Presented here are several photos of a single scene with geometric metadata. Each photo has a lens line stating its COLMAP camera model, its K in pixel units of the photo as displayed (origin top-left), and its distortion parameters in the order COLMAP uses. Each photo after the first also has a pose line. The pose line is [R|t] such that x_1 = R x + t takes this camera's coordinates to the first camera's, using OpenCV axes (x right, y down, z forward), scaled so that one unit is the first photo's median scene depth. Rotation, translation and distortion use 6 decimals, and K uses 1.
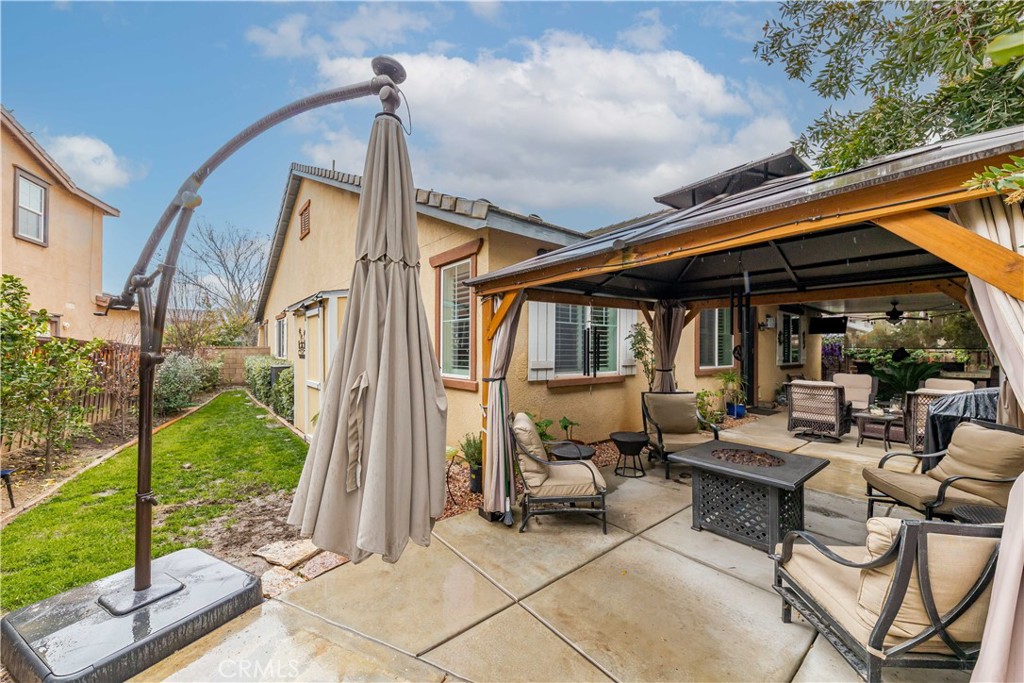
lens RADIAL K [[388.2, 0, 513.8], [0, 388.2, 349.5], [0, 0, 1]] dist [0.002594, -0.004689]
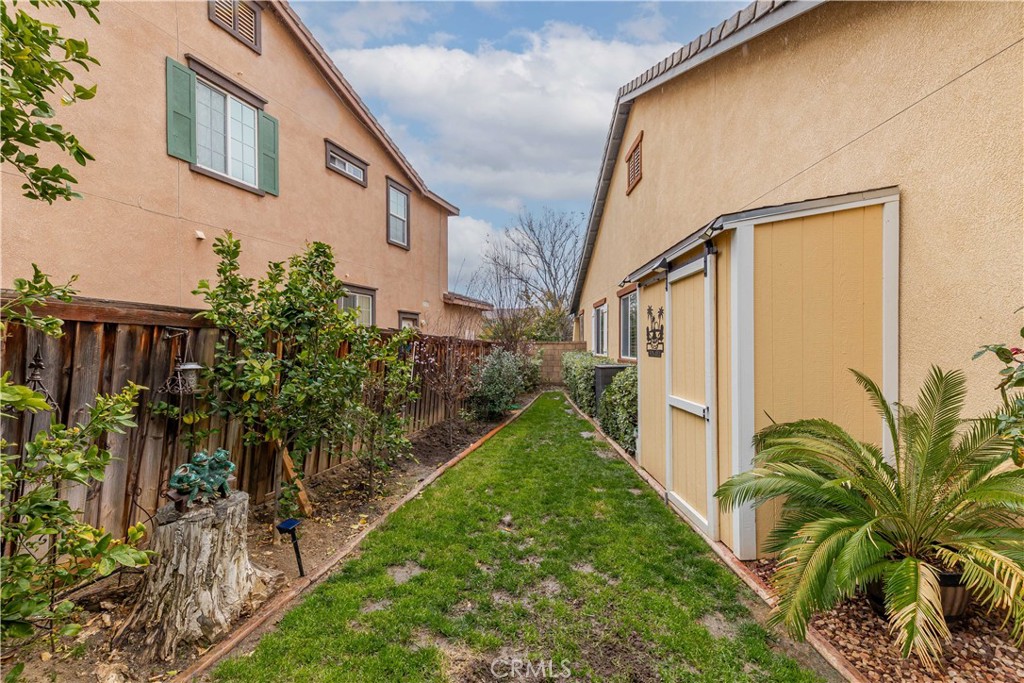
lens RADIAL K [[457.2, 0, 516.1], [0, 457.2, 342.4], [0, 0, 1]] dist [0.021404, -0.000141]
pose [[0.769386, -0.008987, -0.638720, -0.168332], [0.004595, 0.999953, -0.008535, 0.004298], [0.638767, 0.003632, 0.769392, 0.208142]]
